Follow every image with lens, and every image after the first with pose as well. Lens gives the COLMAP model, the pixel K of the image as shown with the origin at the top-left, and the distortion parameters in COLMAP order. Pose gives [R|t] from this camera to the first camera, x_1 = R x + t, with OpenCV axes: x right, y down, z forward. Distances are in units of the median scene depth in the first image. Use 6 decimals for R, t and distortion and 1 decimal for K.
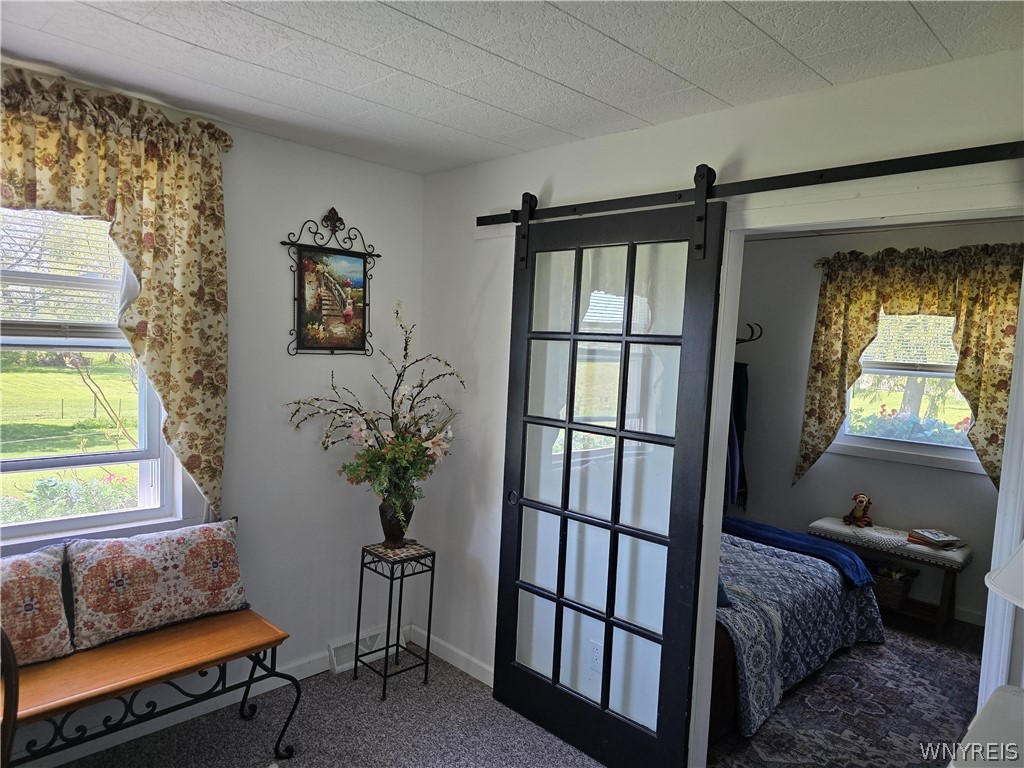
lens RADIAL K [[683.1, 0, 524.3], [0, 683.1, 392.8], [0, 0, 1]] dist [0.077243, -0.074563]
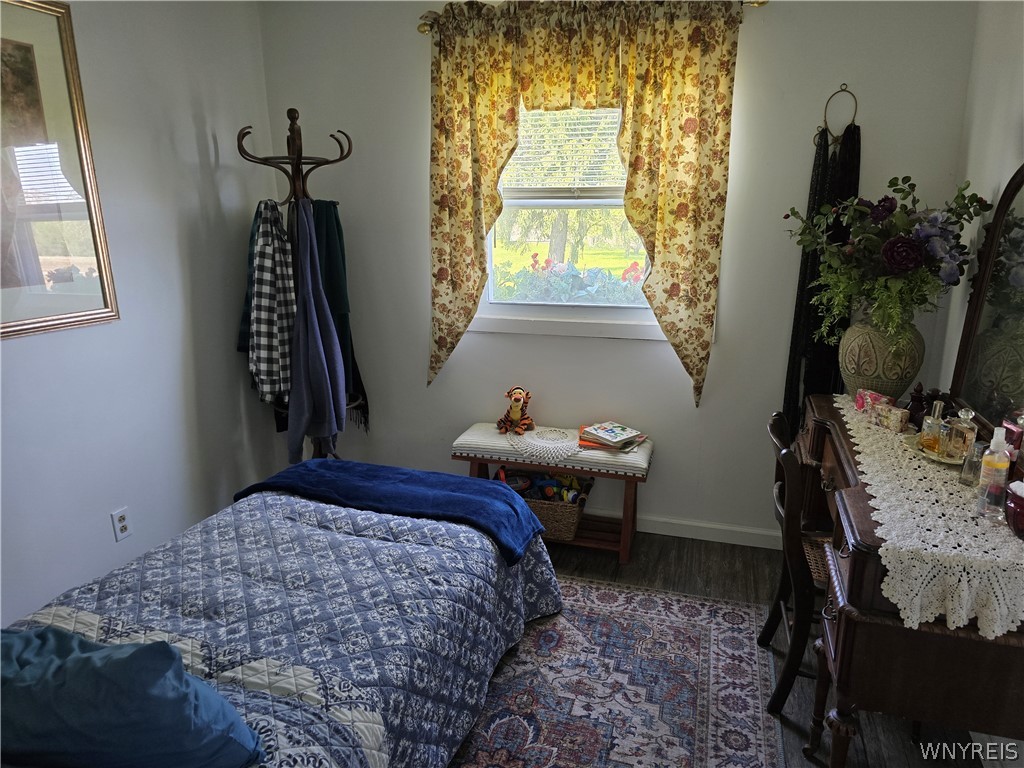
lens RADIAL K [[683.1, 0, 524.3], [0, 683.1, 392.8], [0, 0, 1]] dist [0.077243, -0.074563]
pose [[0.890474, -0.164052, 0.424432, 0.237359], [0.079661, 0.974547, 0.209552, 0.009820], [-0.448006, -0.152790, 0.880878, 0.463431]]
